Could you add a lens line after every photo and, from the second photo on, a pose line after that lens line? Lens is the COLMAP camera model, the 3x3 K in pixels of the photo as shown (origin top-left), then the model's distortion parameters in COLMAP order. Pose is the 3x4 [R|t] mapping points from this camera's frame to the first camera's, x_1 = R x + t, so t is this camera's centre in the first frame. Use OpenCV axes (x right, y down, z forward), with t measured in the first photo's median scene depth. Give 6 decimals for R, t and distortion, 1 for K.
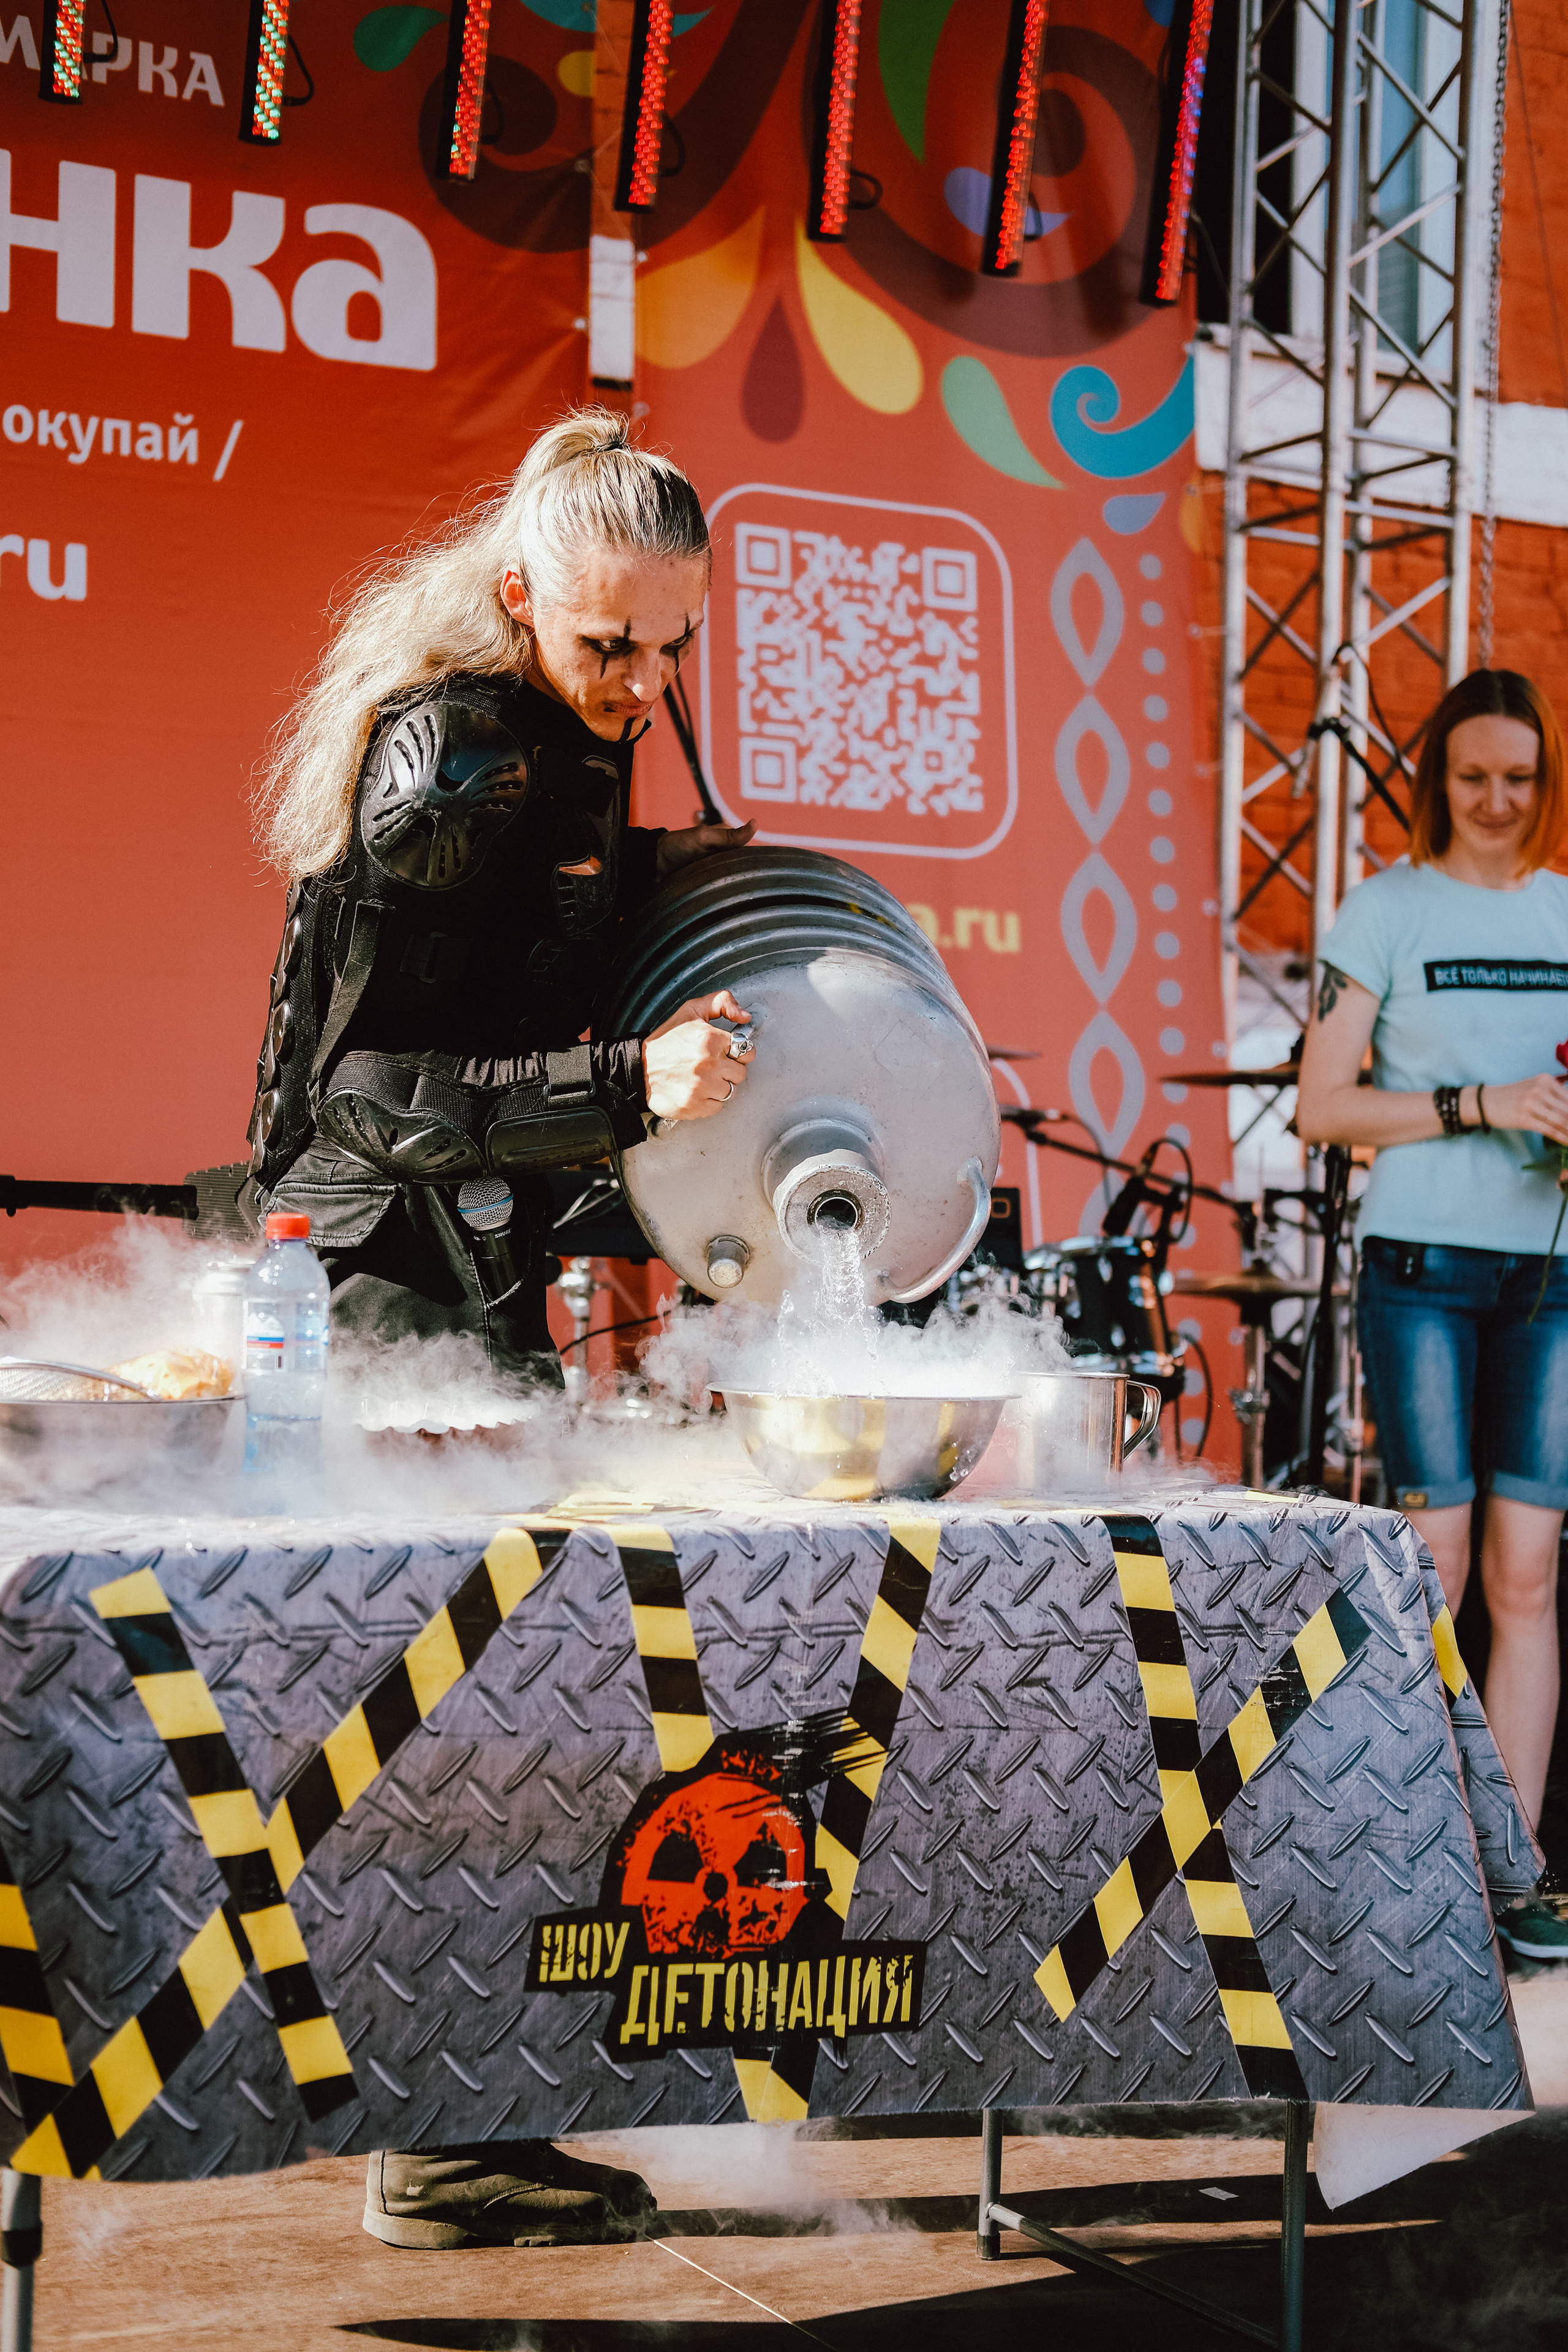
lens RADIAL K [[3510.1, 0, 784.0], [0, 3510.1, 1176.0], [0, 0, 1]] dist [-0.013578, 0.293221]
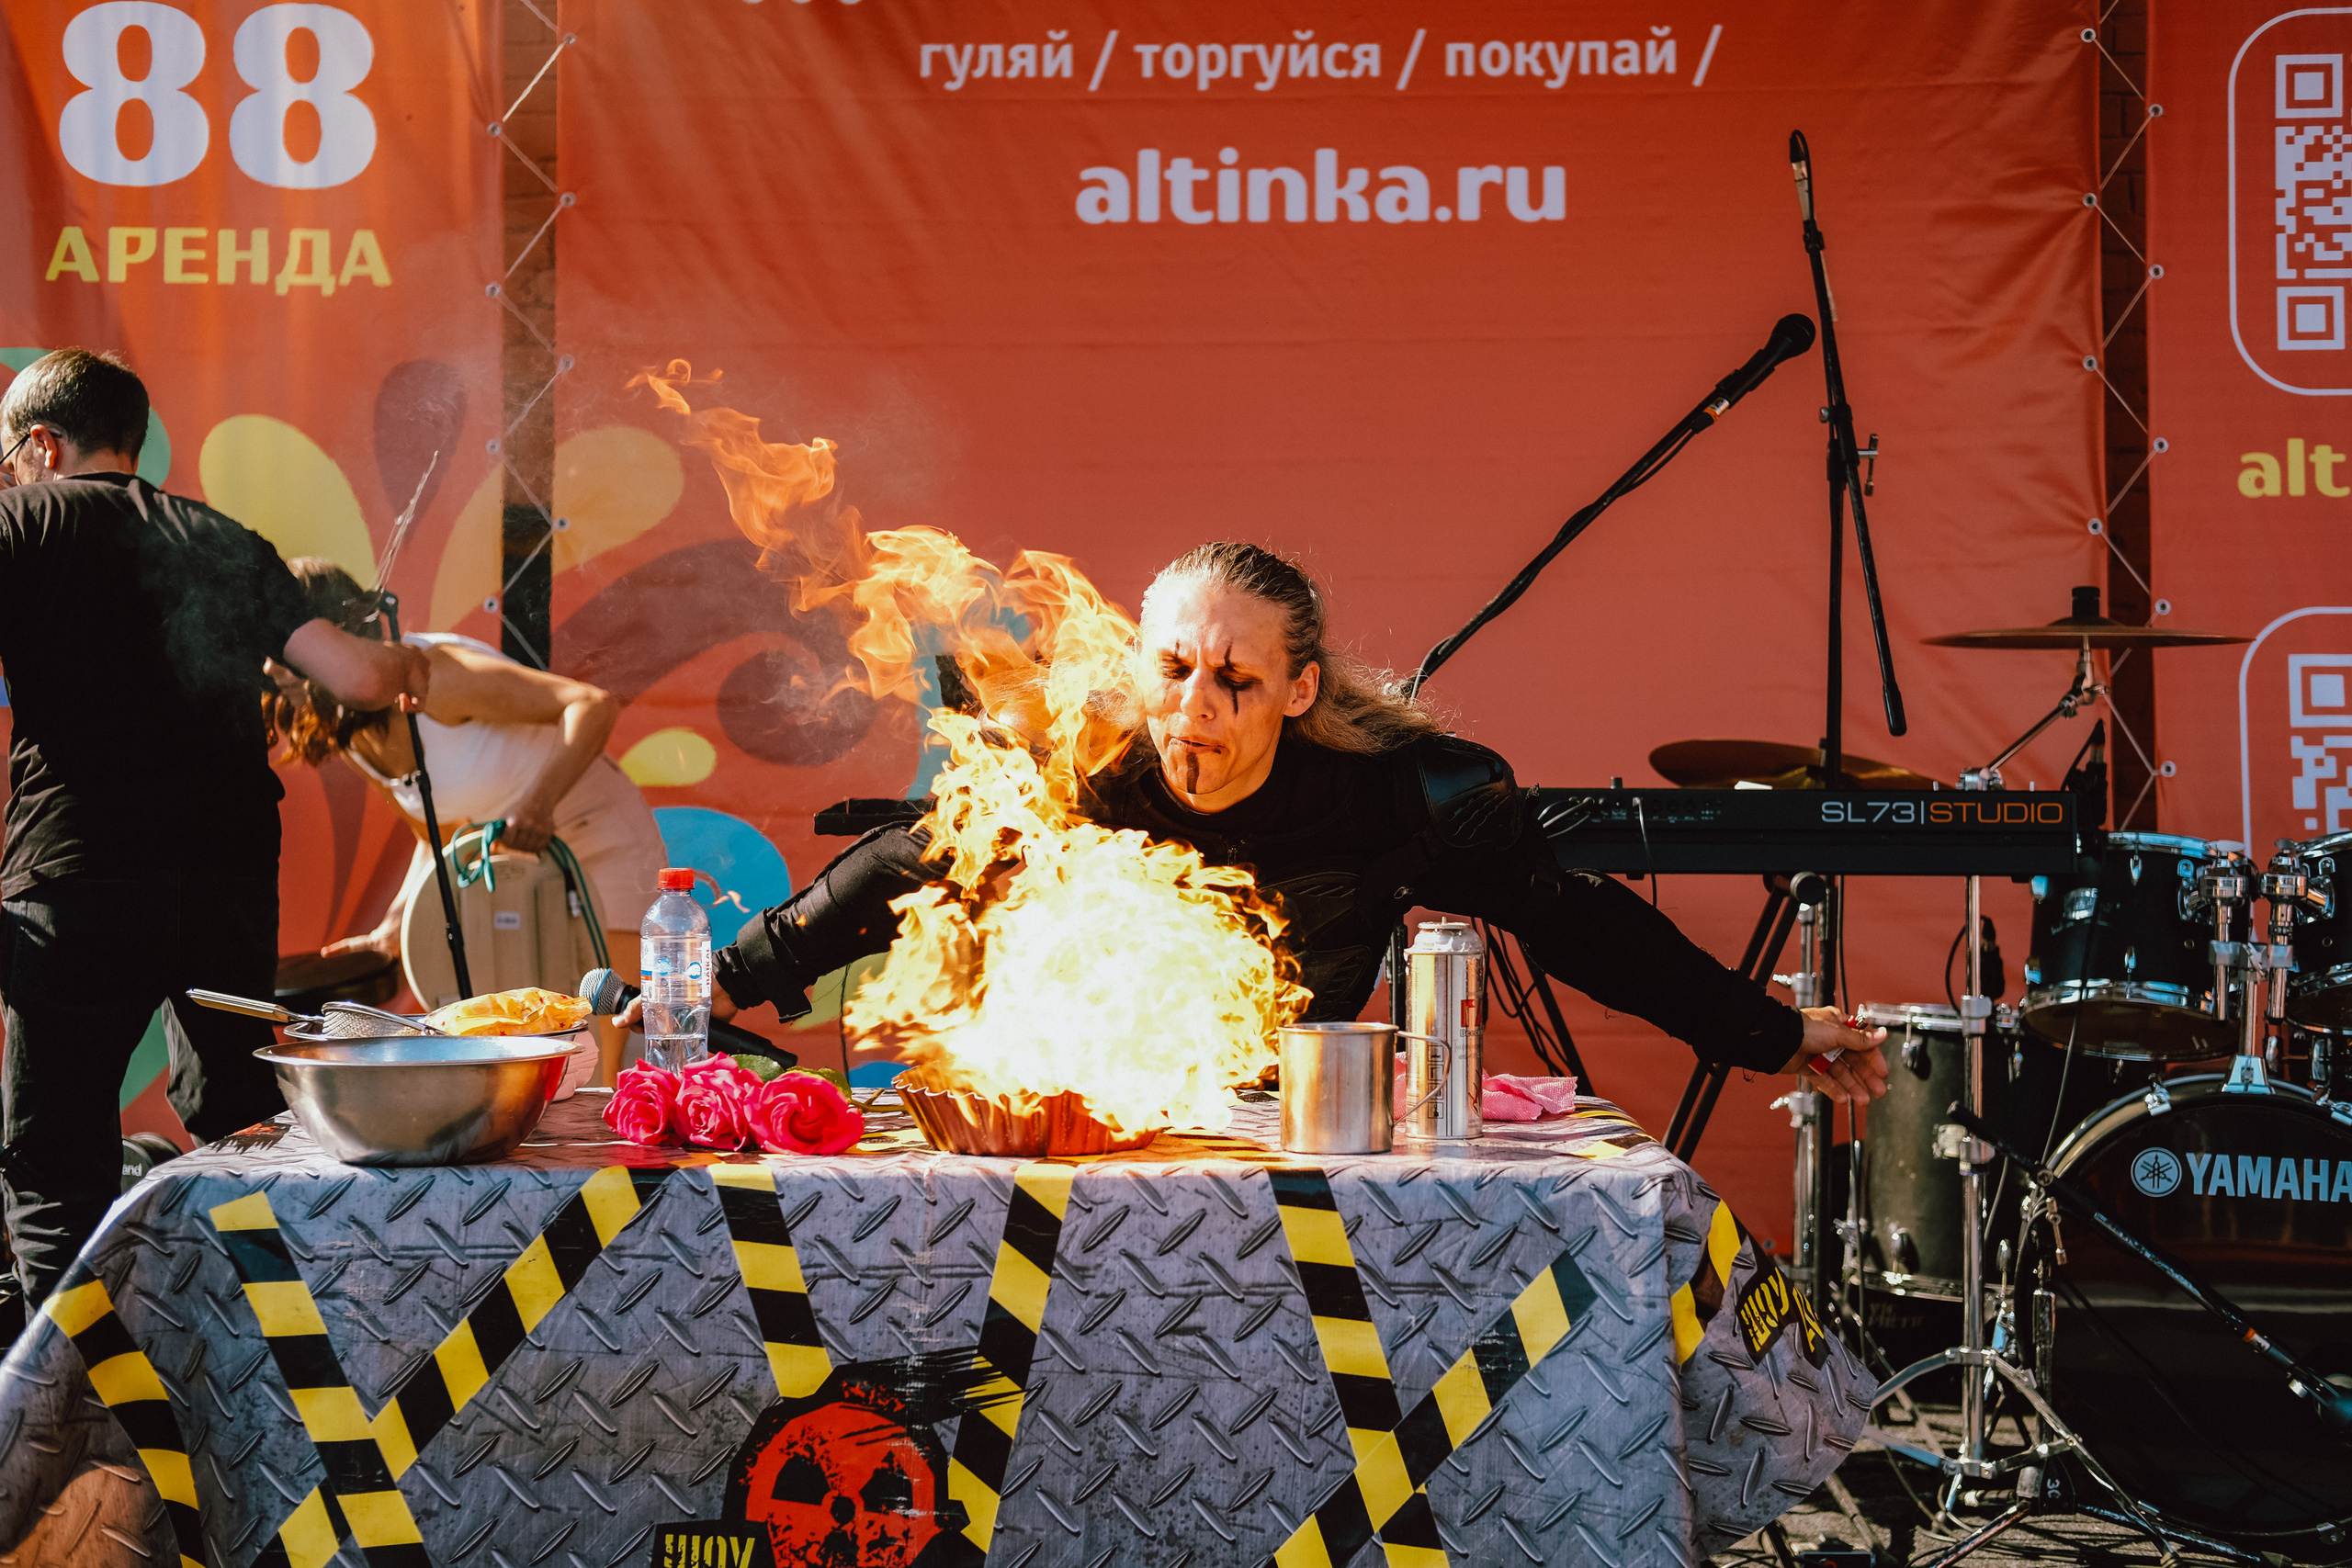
lens RADIAL K [[3550.4, 0, 1161.2], [0, 3550.4, 706.7], [0, 0, 1]] dist [-0.042854, 0.202751]
pose [[0.854132, -0.032216, -0.519057, 0.228949], [0.027399, 0.999481, -0.016948, -0.006723], [0.519334, 0.000254, 0.854571, 0.048847]]
